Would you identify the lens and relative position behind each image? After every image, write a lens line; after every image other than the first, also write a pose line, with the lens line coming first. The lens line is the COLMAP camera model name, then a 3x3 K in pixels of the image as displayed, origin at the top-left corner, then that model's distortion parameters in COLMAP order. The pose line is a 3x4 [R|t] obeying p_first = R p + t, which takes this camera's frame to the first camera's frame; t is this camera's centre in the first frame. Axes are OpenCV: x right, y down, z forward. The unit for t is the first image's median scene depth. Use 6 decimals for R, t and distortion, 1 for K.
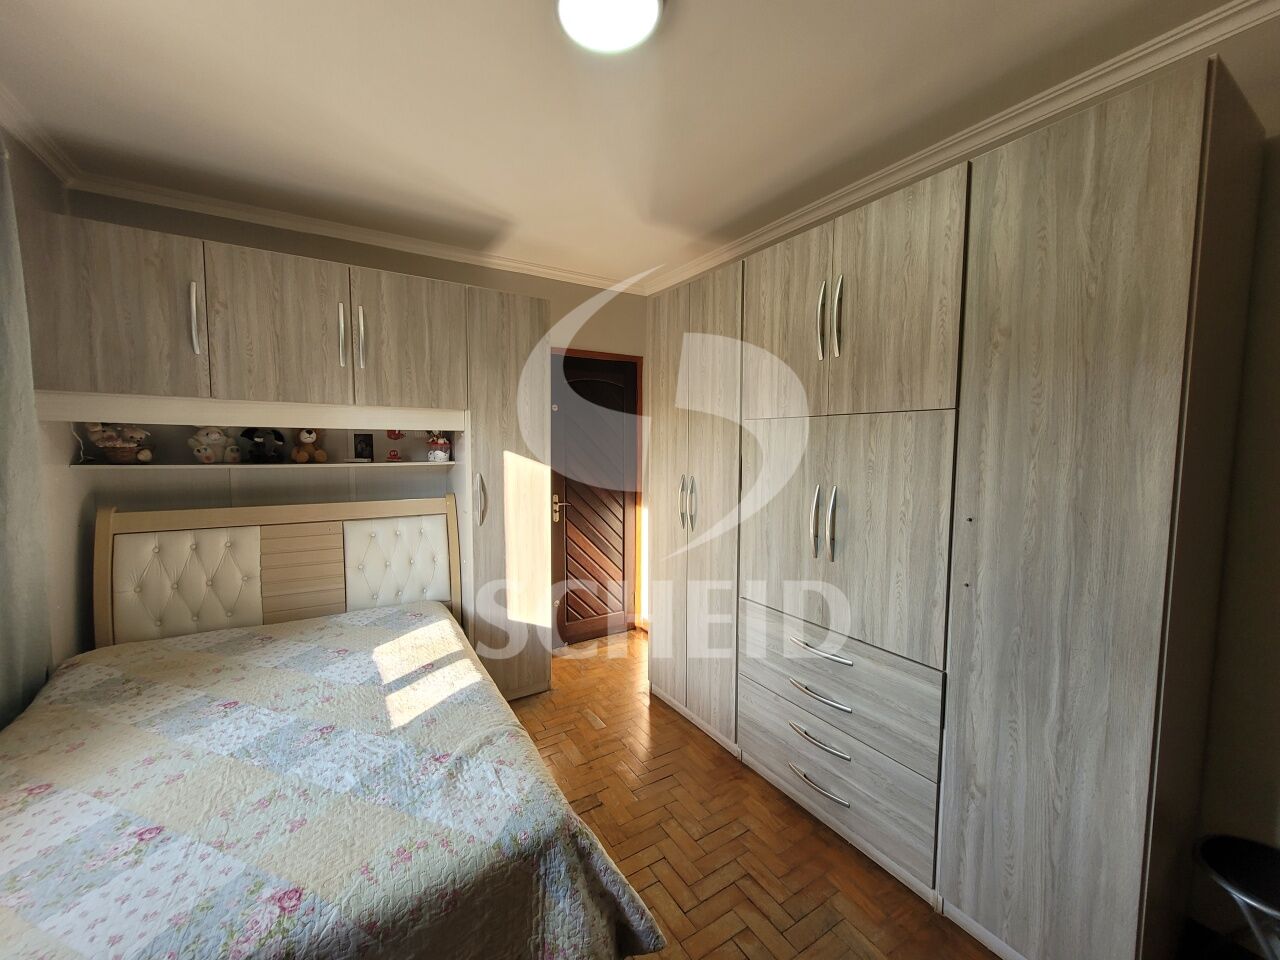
lens RADIAL K [[500.5, 0, 644.2], [0, 500.5, 486.7], [0, 0, 1]] dist [0.008445, -0.002790]
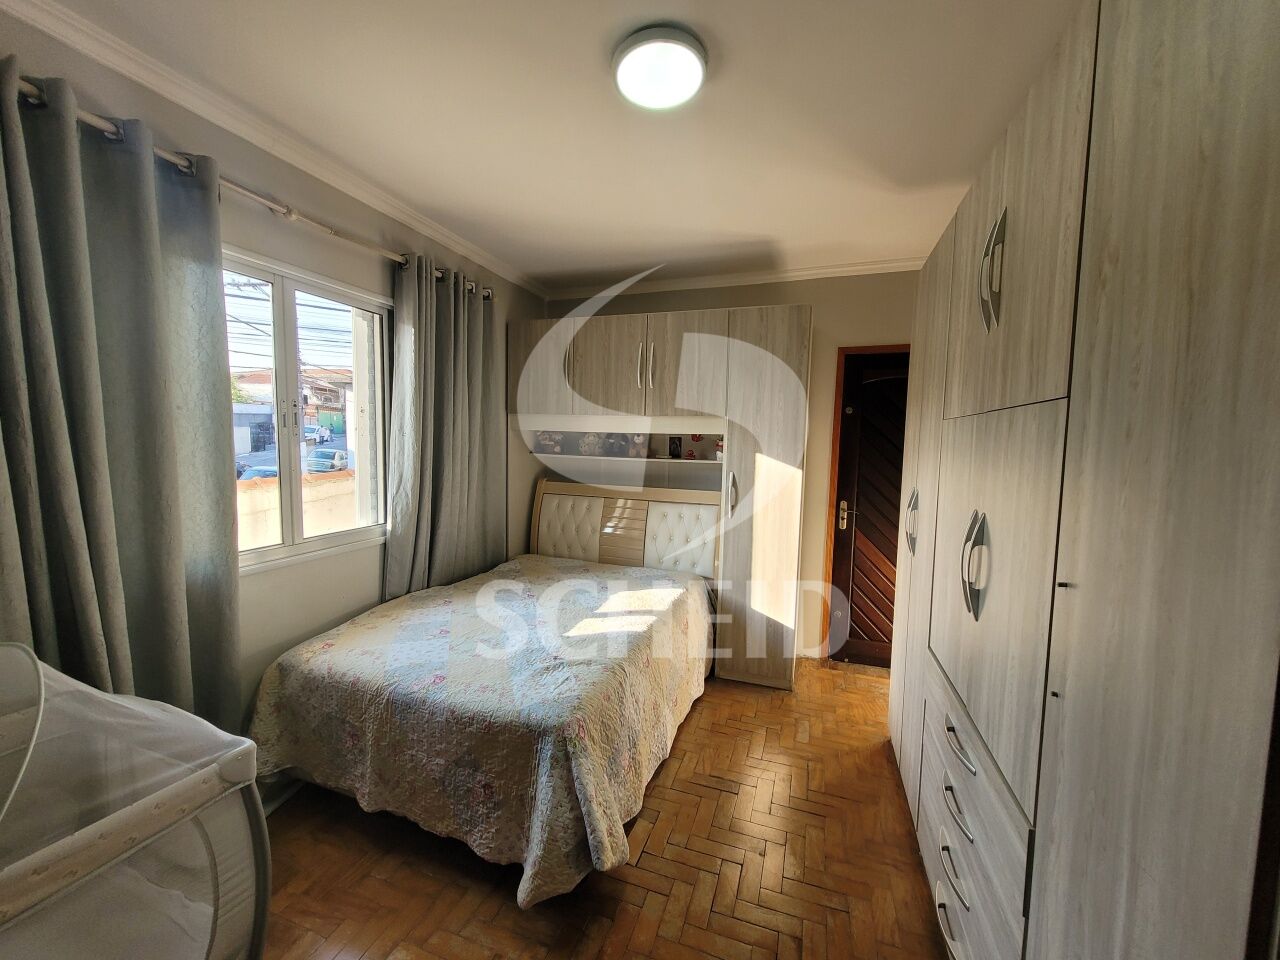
lens RADIAL K [[500.5, 0, 644.2], [0, 500.5, 486.7], [0, 0, 1]] dist [0.008445, -0.002790]
pose [[0.626525, 0.080480, -0.775235, 0.514670], [-0.086108, 0.995713, 0.033779, -0.017655], [0.774630, 0.045591, 0.630769, 0.156411]]
